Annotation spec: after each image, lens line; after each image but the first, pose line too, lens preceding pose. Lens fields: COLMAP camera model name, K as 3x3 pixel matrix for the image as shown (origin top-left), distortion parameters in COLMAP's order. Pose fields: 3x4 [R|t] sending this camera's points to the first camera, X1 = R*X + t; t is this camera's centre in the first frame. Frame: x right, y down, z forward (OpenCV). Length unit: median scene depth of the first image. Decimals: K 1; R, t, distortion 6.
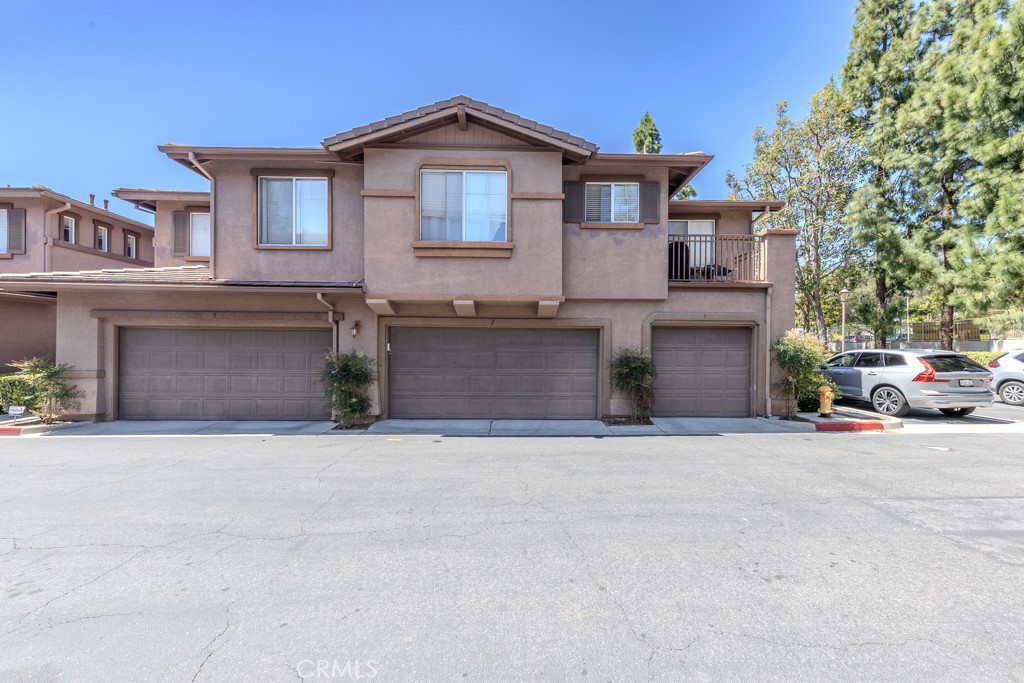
lens RADIAL K [[394.2, 0, 511.5], [0, 394.2, 348.3], [0, 0, 1]] dist [0.005868, 0.000048]
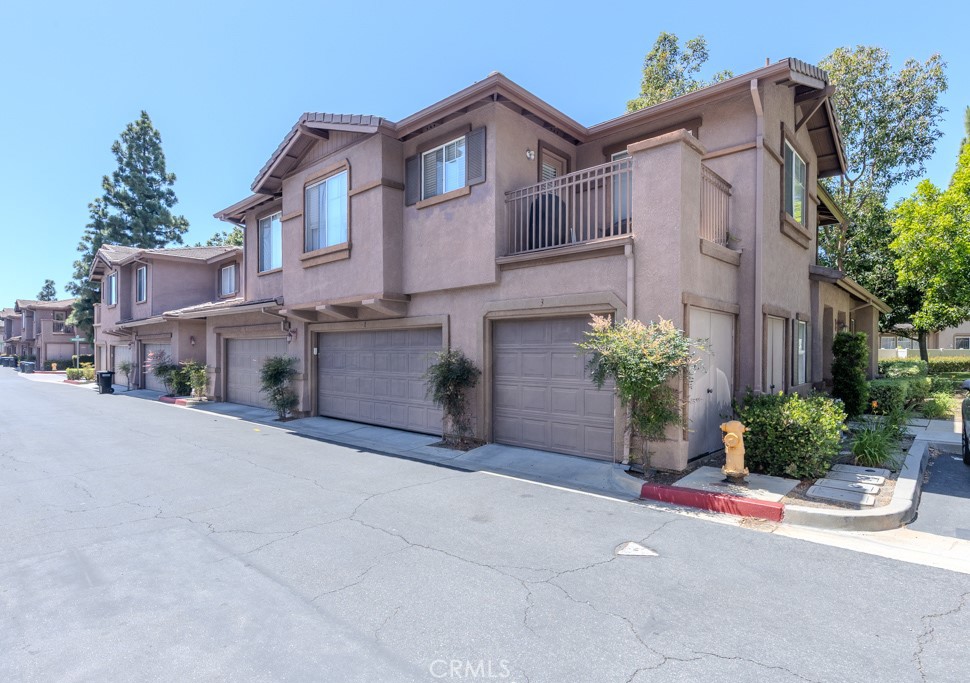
lens RADIAL K [[506.1, 0, 485.8], [0, 506.1, 346.3], [0, 0, 1]] dist [0.020727, 0.000106]
pose [[0.719117, -0.013422, -0.694759, 1.031460], [0.005023, 0.999888, -0.014119, 0.006382], [0.694871, 0.006664, 0.719104, 0.318637]]
